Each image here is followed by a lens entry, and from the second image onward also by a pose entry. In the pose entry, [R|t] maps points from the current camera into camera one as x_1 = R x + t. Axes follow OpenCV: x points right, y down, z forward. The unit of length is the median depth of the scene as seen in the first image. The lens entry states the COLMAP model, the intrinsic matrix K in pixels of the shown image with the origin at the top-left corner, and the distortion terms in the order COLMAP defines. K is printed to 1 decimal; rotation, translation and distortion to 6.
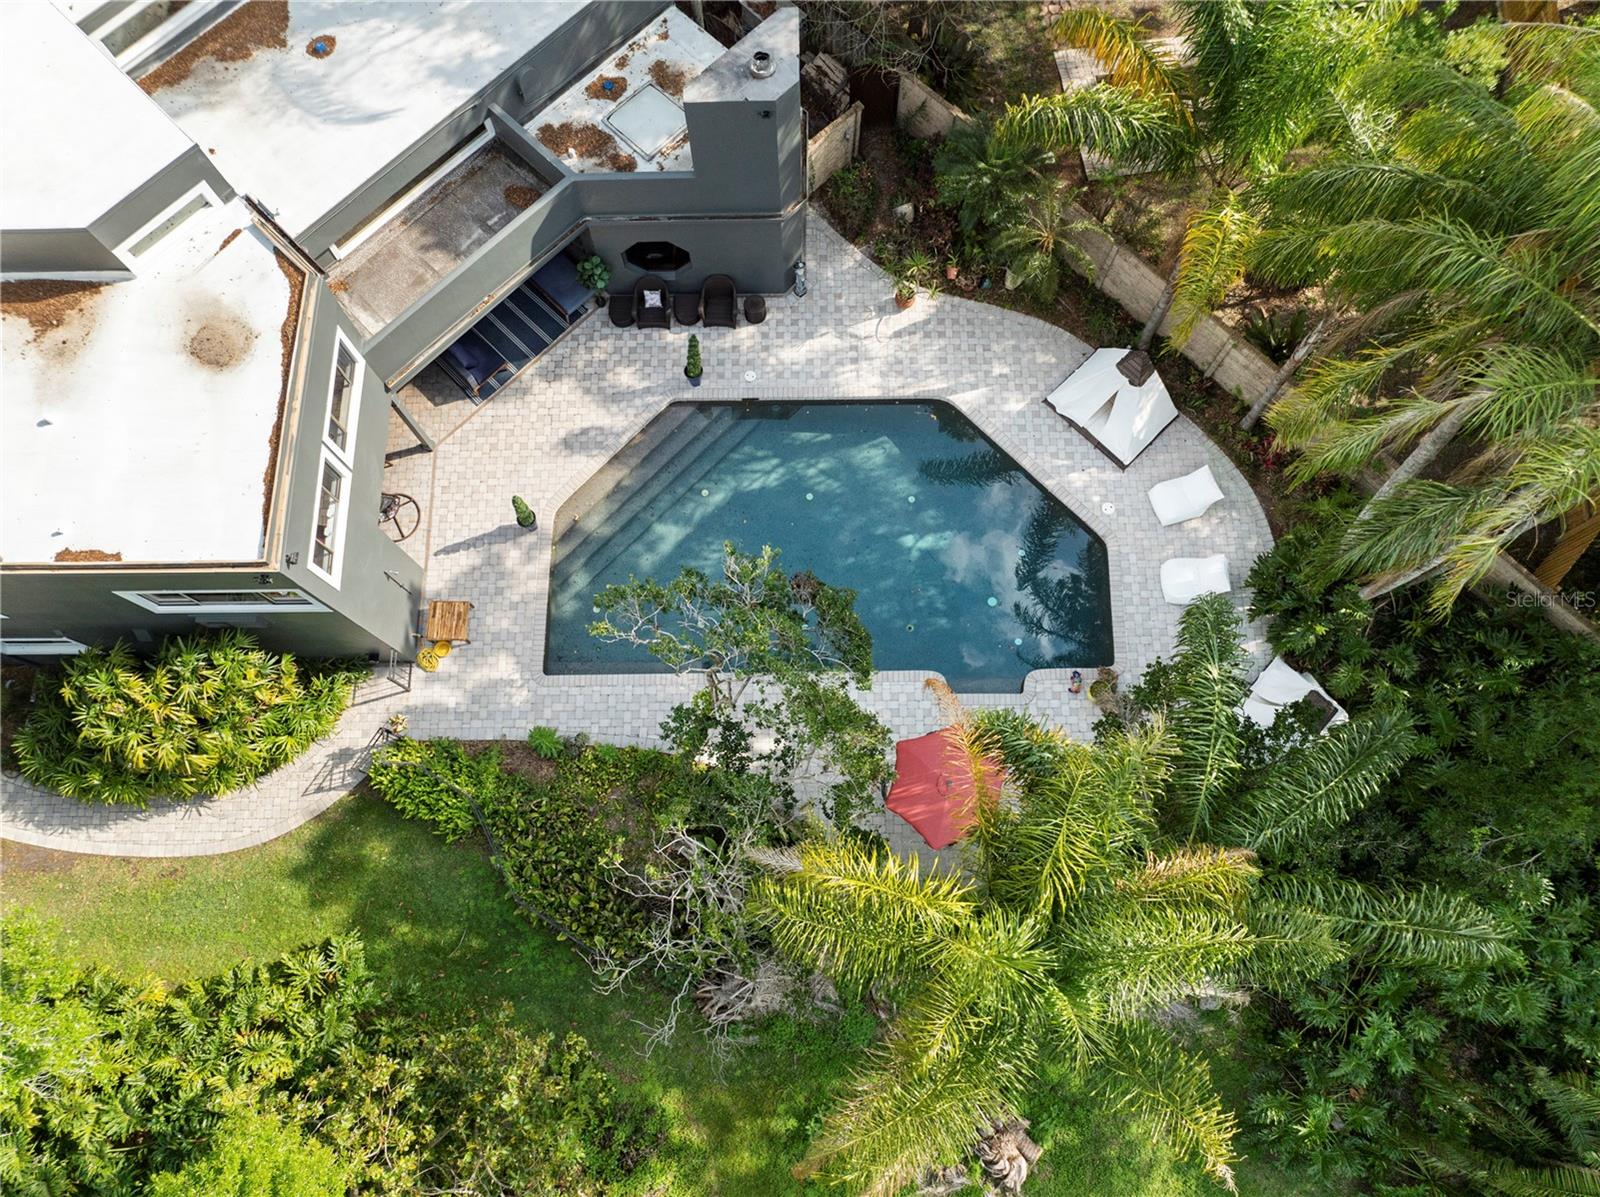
lens RADIAL K [[1078.5, 0, 800.0], [0, 1078.5, 598.5], [0, 0, 1]] dist [-0.020234, -0.001013]
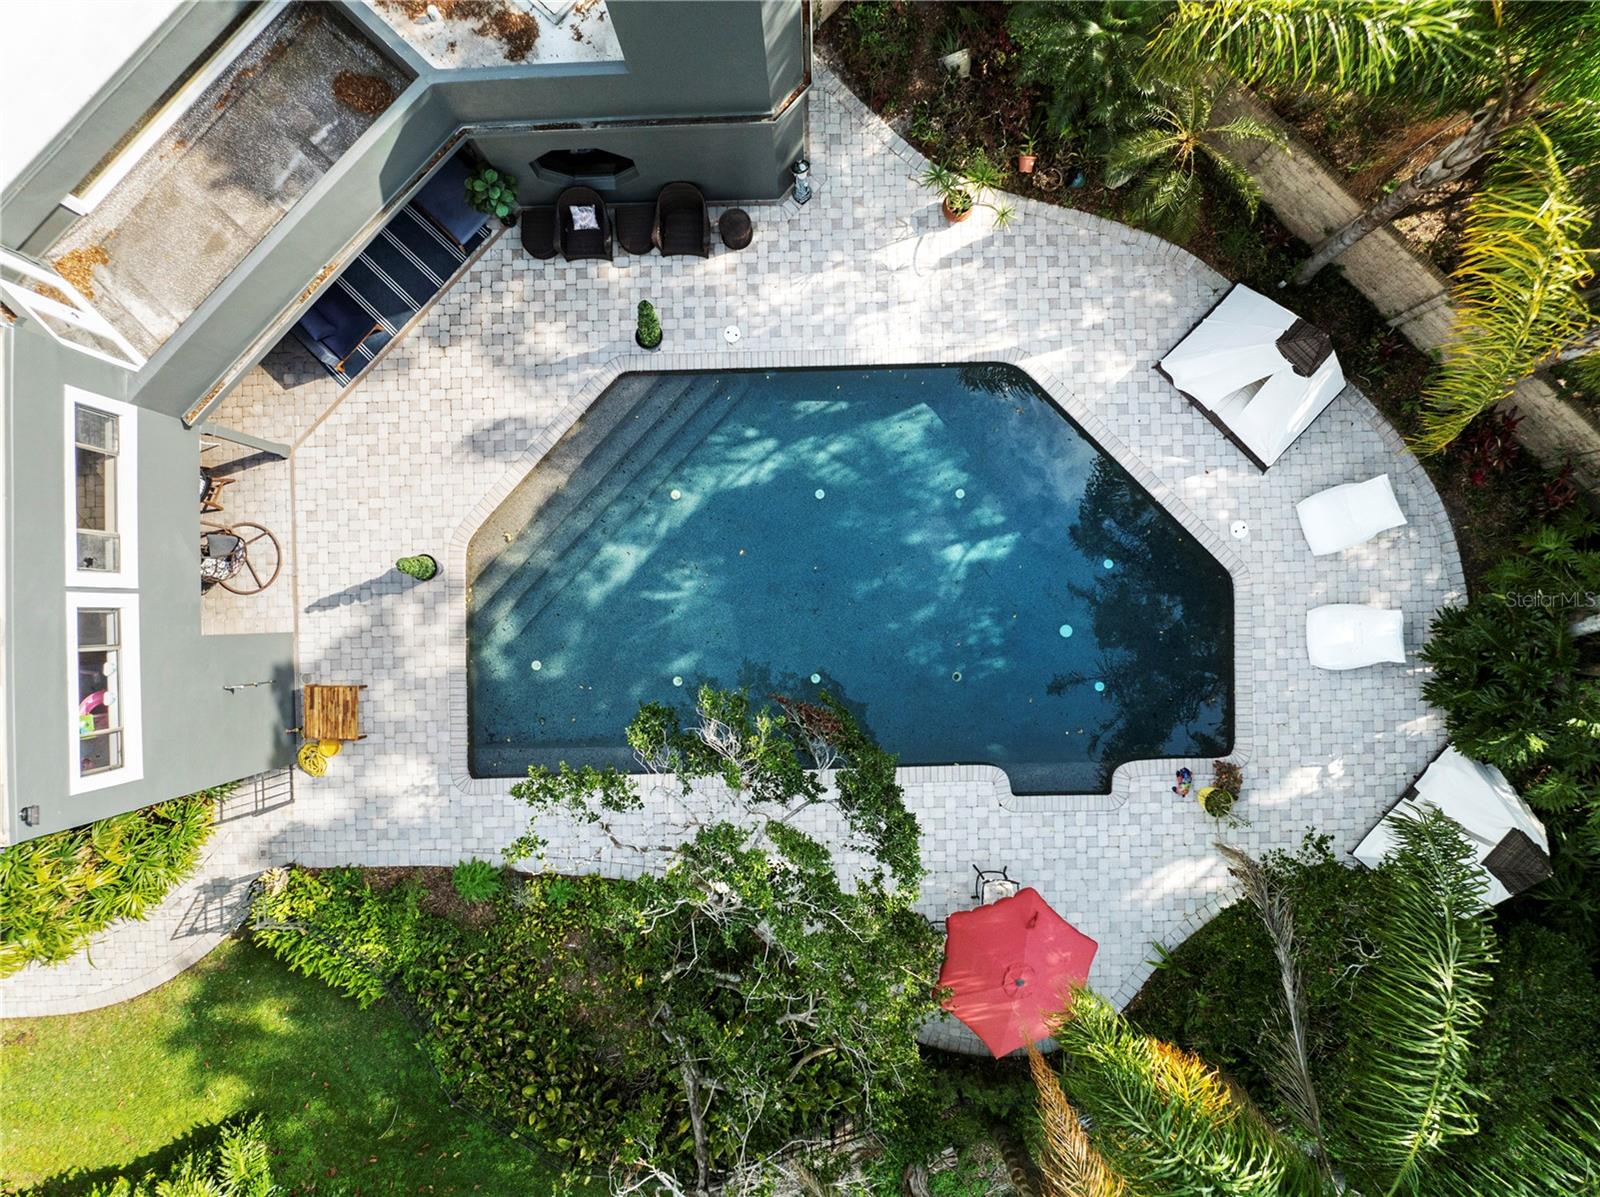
lens RADIAL K [[1103.2, 0, 800.0], [0, 1103.2, 598.5], [0, 0, 1]] dist [-0.056284, 0.043162]
pose [[0.999829, -0.018334, -0.002279, -0.004139], [0.018306, 0.966506, 0.255991, -0.224637], [-0.002491, -0.255989, 0.966677, 0.279233]]
